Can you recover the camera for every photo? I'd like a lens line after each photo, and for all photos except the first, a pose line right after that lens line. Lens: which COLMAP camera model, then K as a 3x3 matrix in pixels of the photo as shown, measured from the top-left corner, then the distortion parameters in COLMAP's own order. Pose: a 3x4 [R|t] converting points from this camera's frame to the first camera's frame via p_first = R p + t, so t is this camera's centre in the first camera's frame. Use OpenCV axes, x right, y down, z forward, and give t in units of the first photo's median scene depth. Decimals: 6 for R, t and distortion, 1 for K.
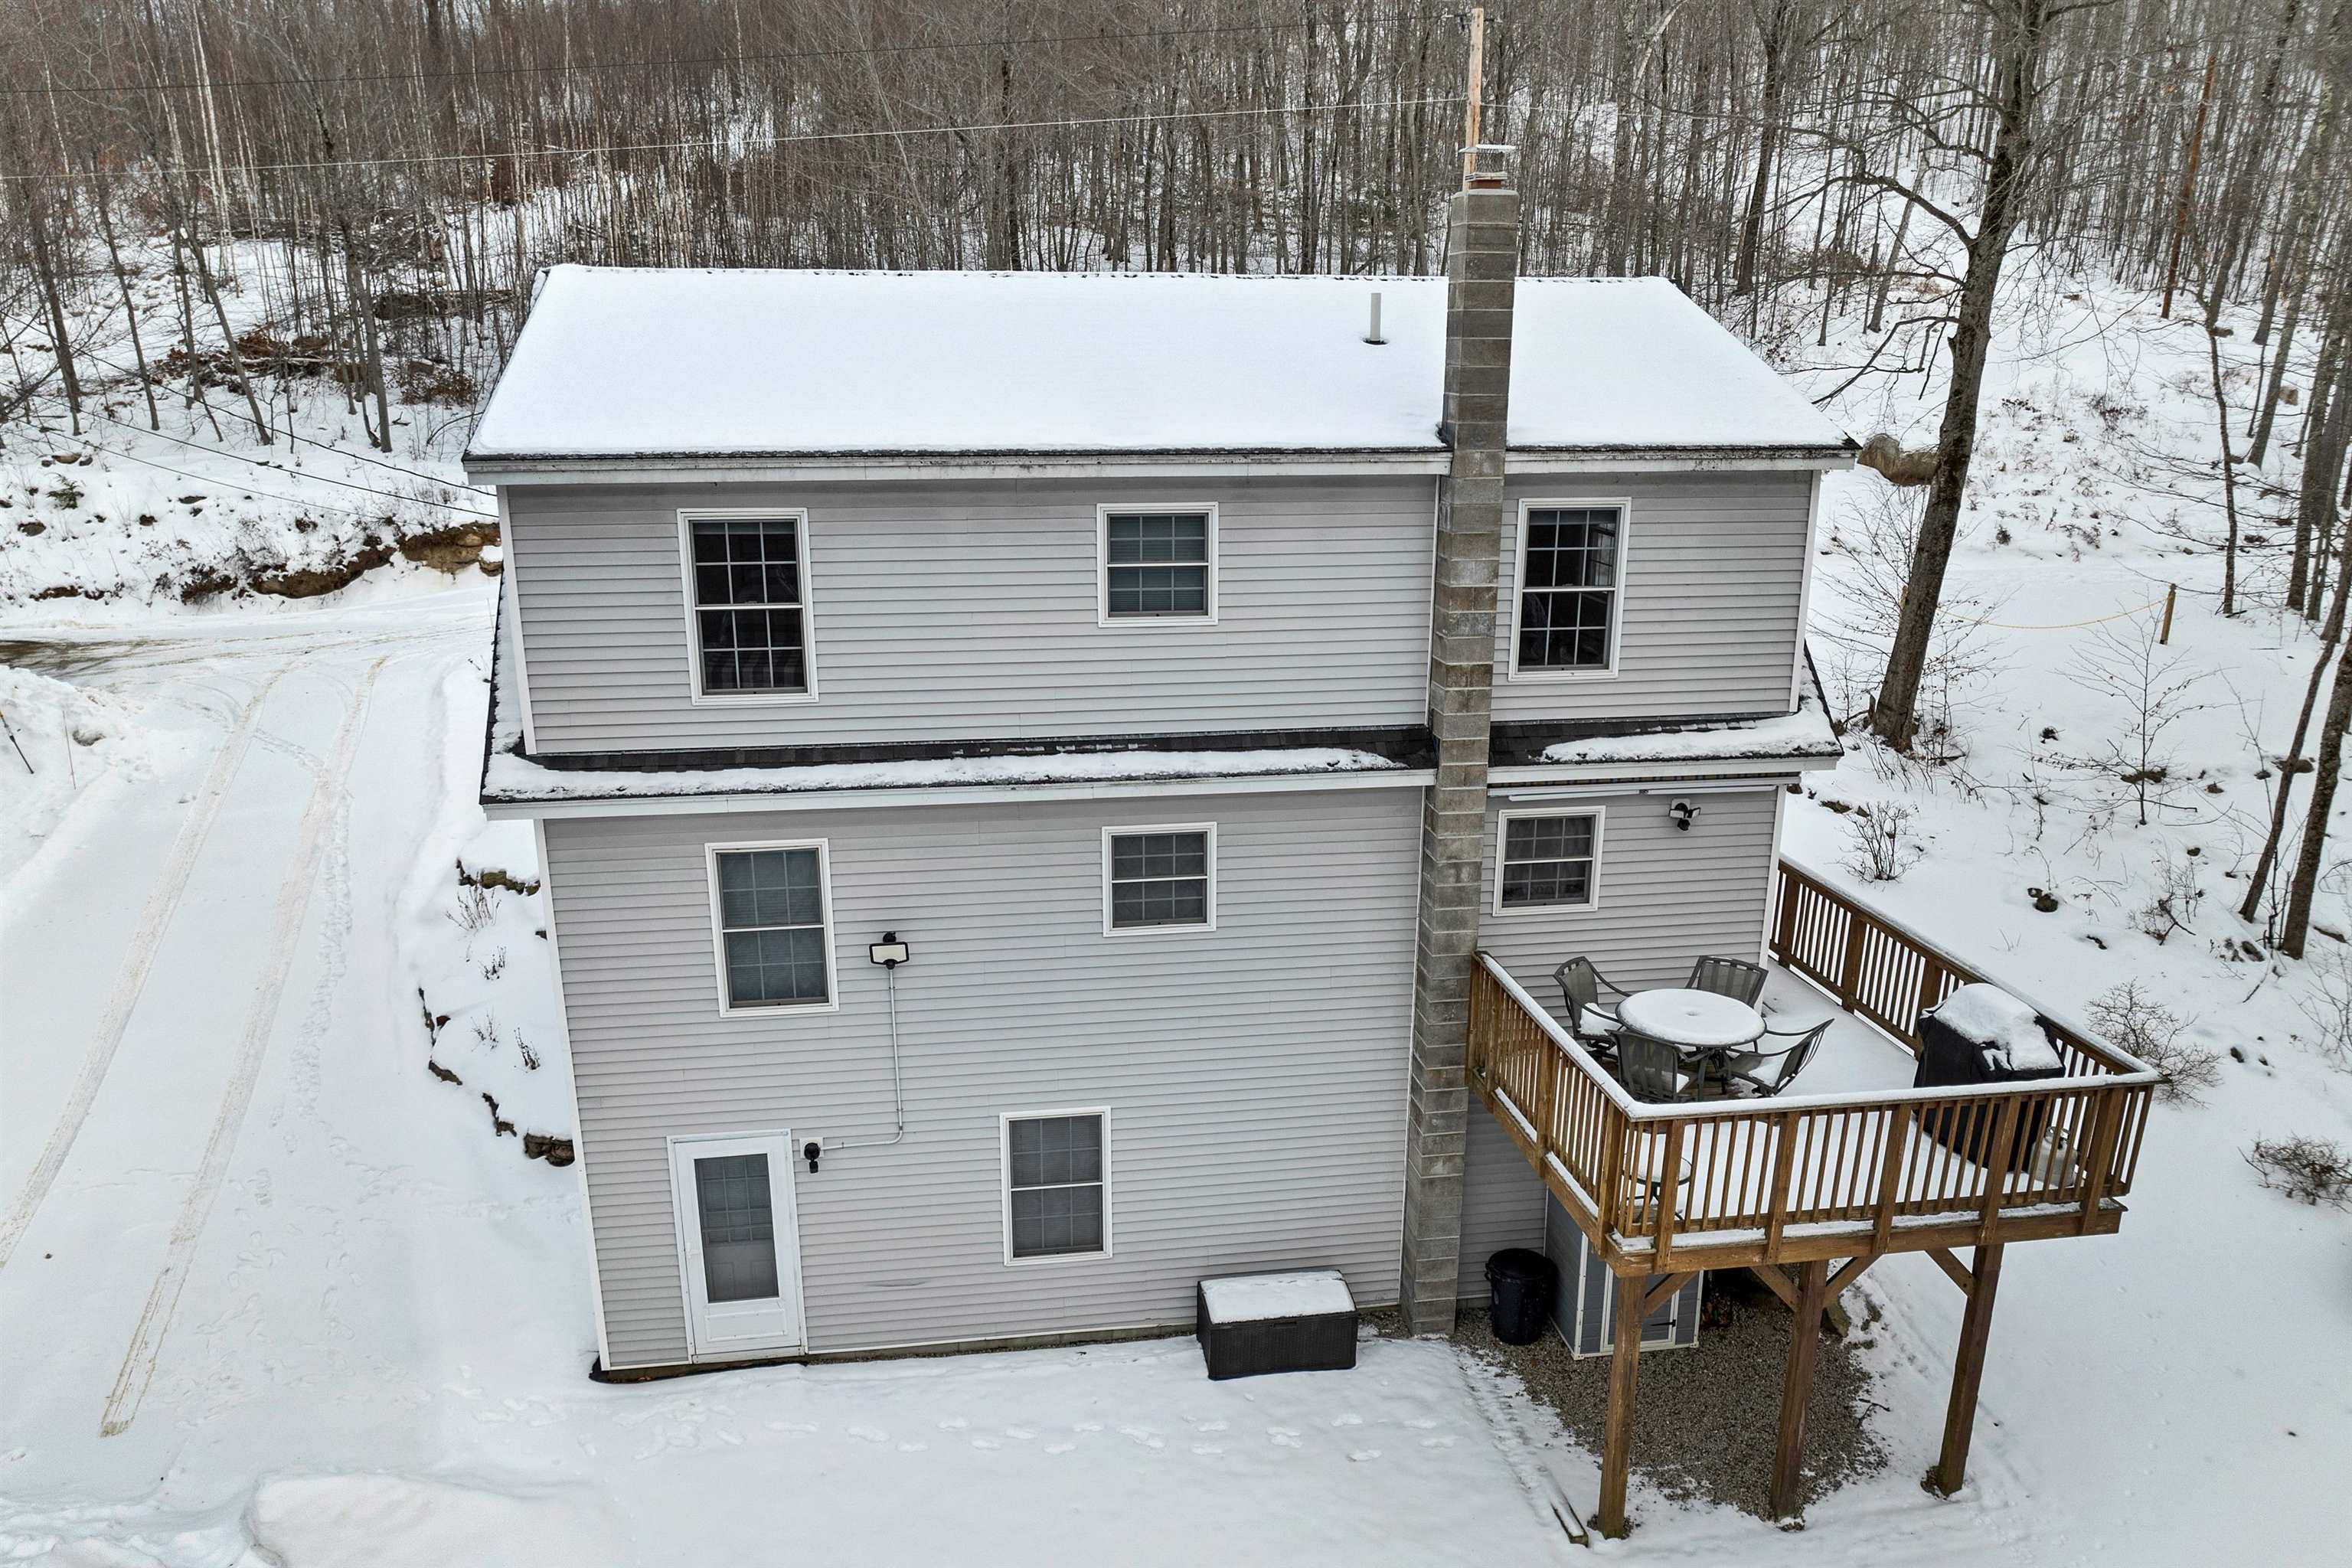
lens RADIAL K [[1698.5, 0, 1187.3], [0, 1698.5, 870.3], [0, 0, 1]] dist [-0.042311, 0.000255]
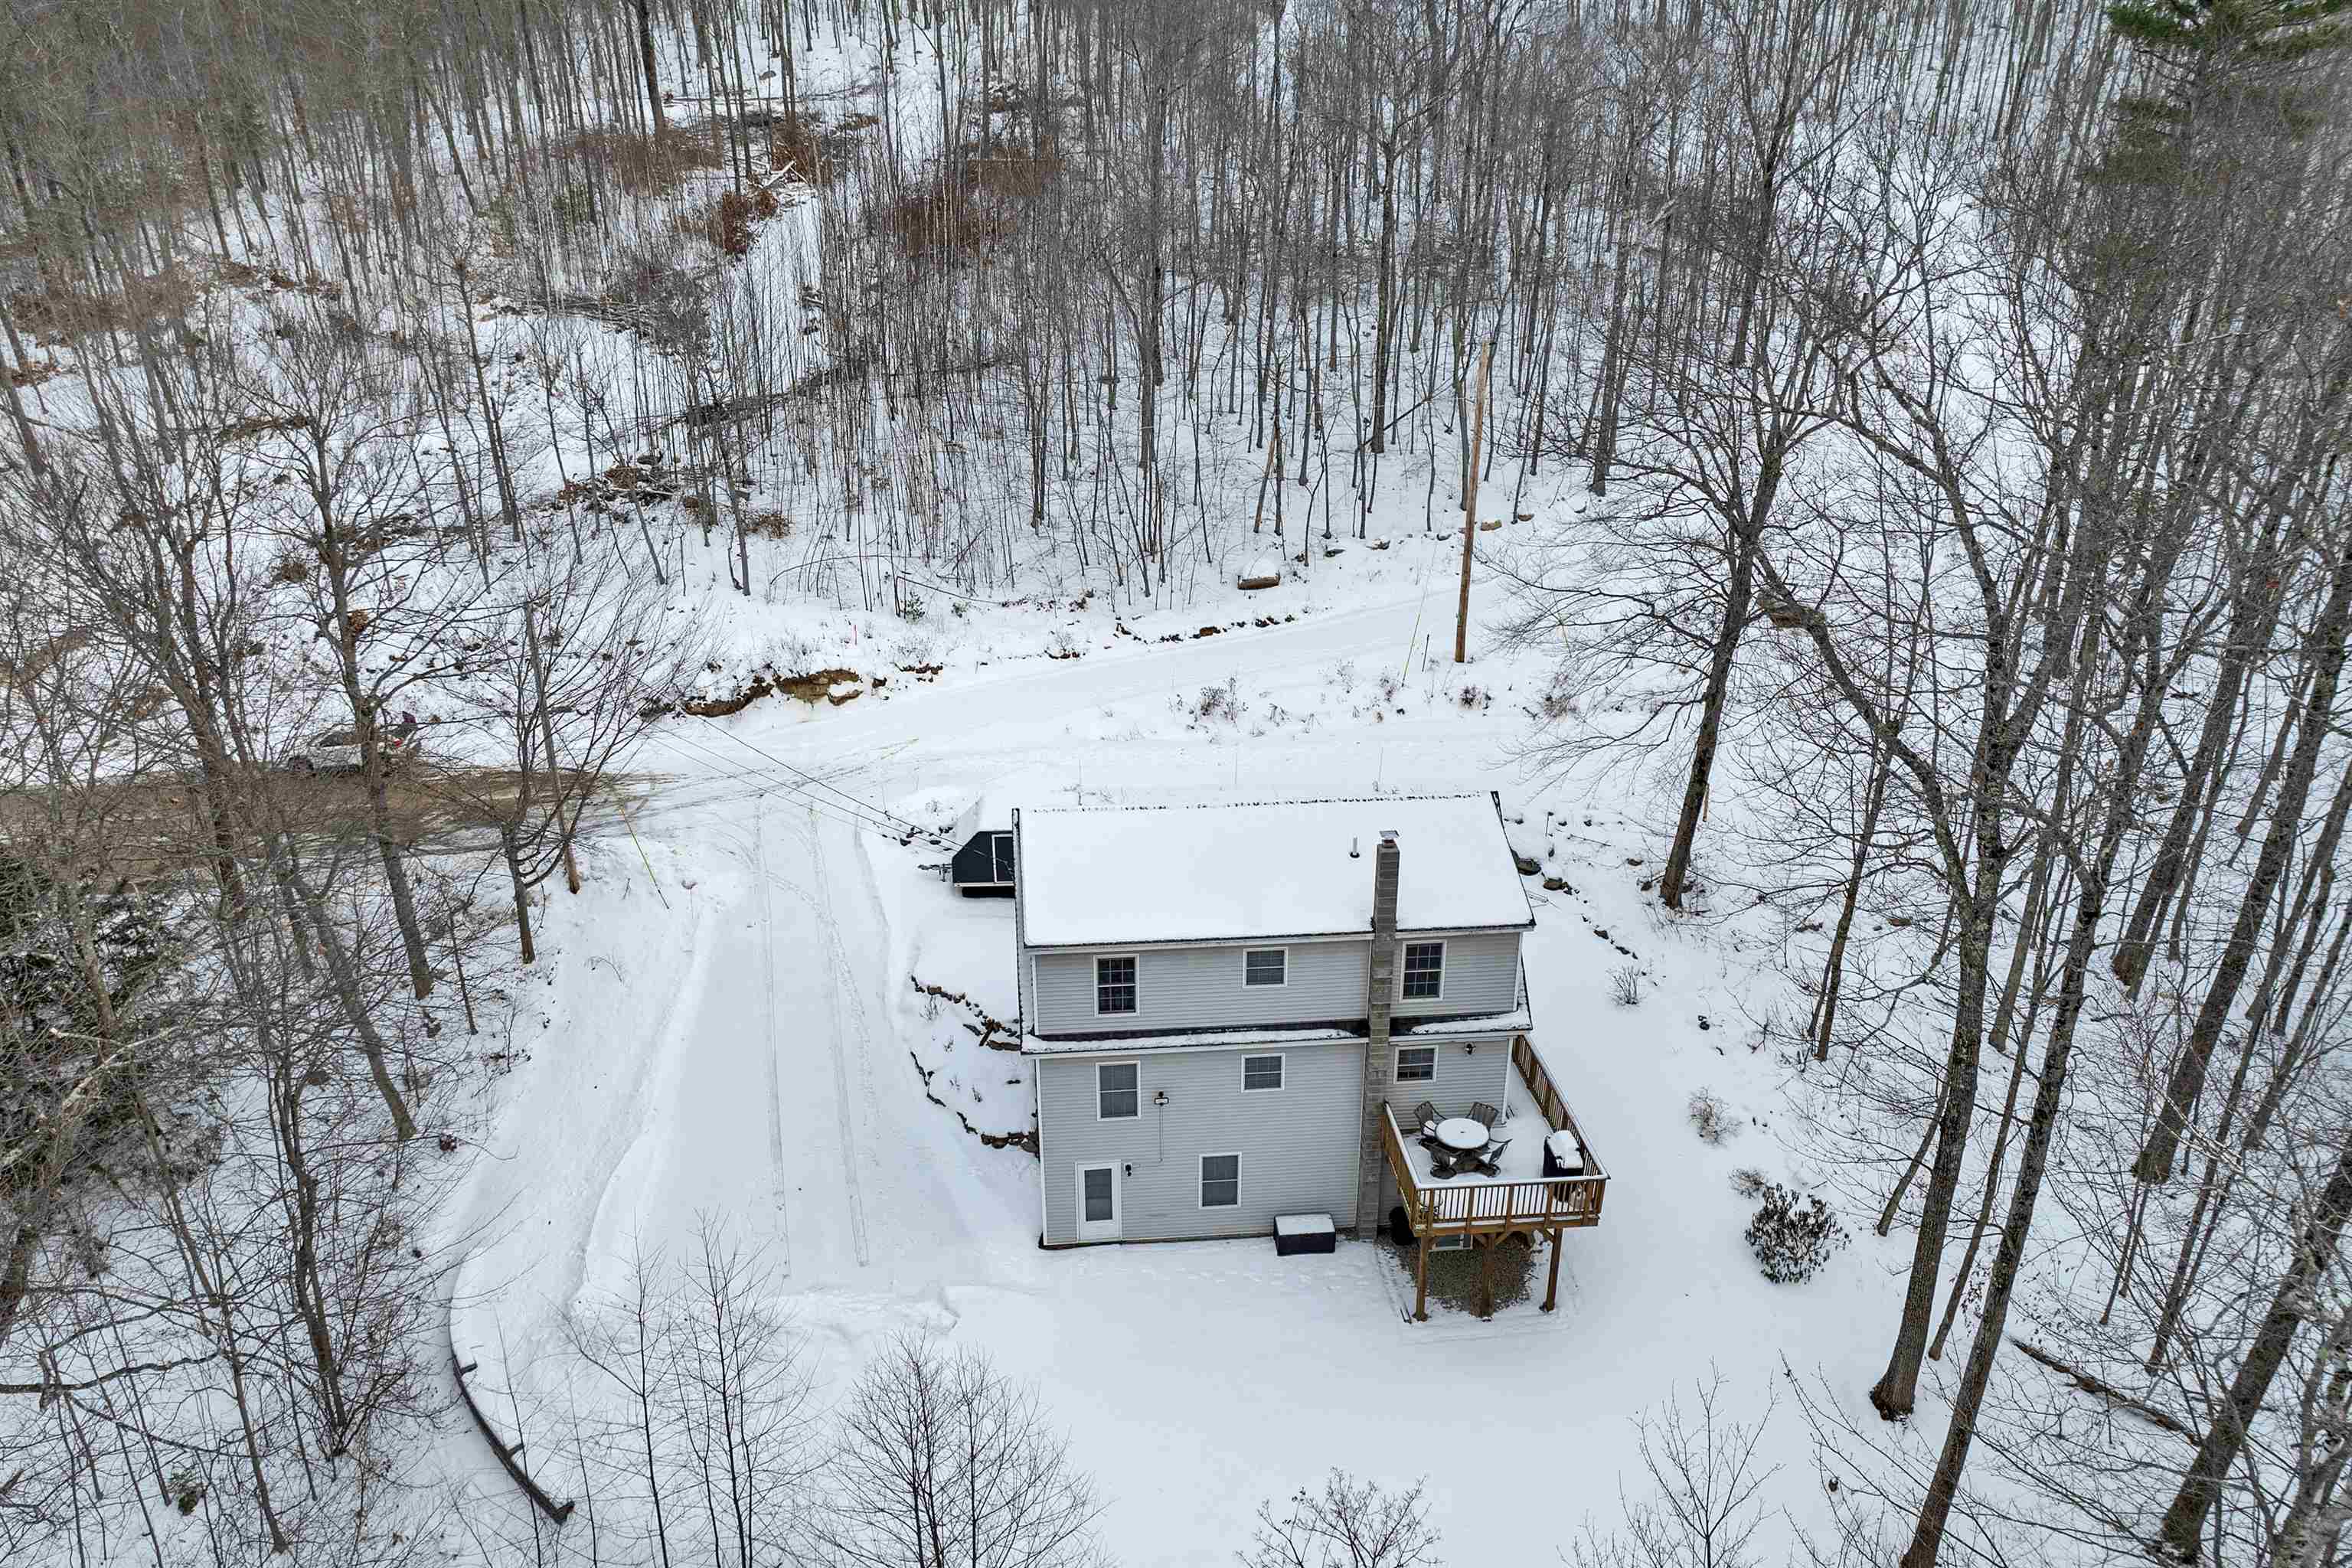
lens RADIAL K [[1698.5, 0, 1187.3], [0, 1698.5, 870.3], [0, 0, 1]] dist [-0.042311, 0.000255]
pose [[0.998313, 0.024135, -0.052802, -0.002189], [-0.017340, 0.991936, 0.125547, -0.623718], [0.055406, -0.124420, 0.990682, -1.544810]]
